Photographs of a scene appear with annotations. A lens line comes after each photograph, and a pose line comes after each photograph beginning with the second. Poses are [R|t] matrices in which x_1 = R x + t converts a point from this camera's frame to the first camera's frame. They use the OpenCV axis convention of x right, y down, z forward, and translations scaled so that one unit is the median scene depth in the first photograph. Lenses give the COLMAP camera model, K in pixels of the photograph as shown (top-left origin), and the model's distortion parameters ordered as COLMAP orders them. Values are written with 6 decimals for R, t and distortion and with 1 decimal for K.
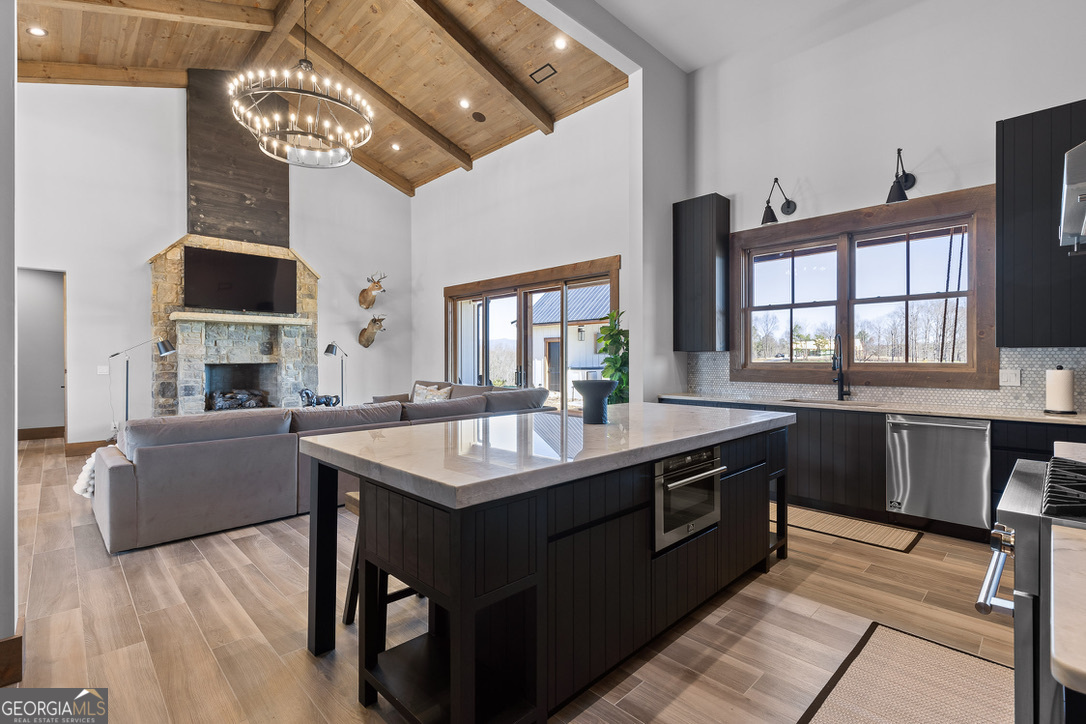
lens RADIAL K [[490.9, 0, 535.0], [0, 490.9, 357.9], [0, 0, 1]] dist [0.003120, -0.000769]
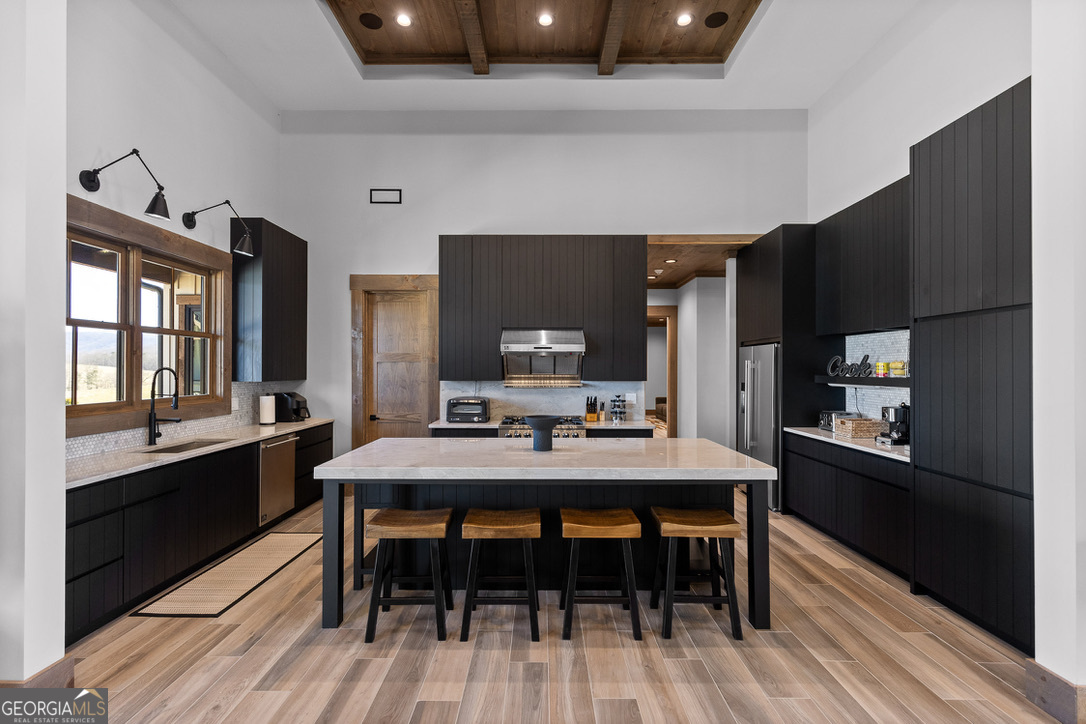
lens RADIAL K [[490.9, 0, 538.7], [0, 490.9, 368.1], [0, 0, 1]] dist [0.003120, -0.000769]
pose [[-0.710067, 0.001757, 0.704132, -0.283569], [-0.001264, 0.999992, -0.003770, -0.027294], [-0.704133, -0.003568, -0.710059, 0.707832]]
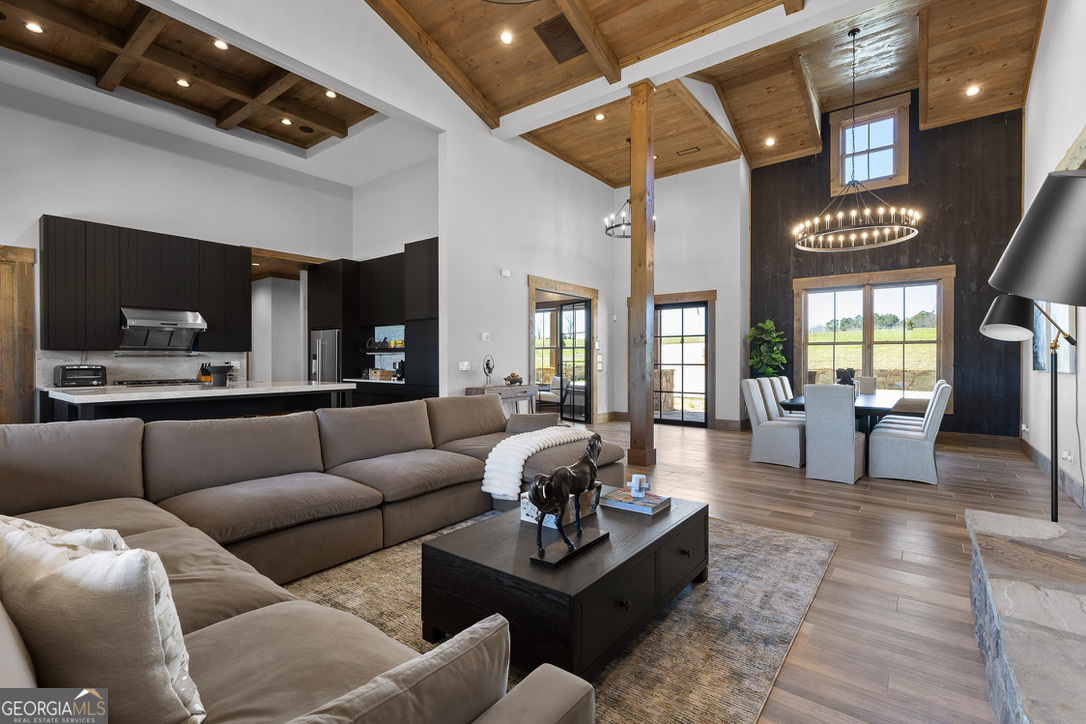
lens RADIAL K [[490.9, 0, 538.2], [0, 490.9, 361.8], [0, 0, 1]] dist [0.003120, -0.000769]
pose [[-0.991279, 0.002927, -0.131749, -0.349353], [0.001880, 0.999966, 0.008072, 0.005111], [0.131768, 0.007754, -0.991250, 1.202475]]
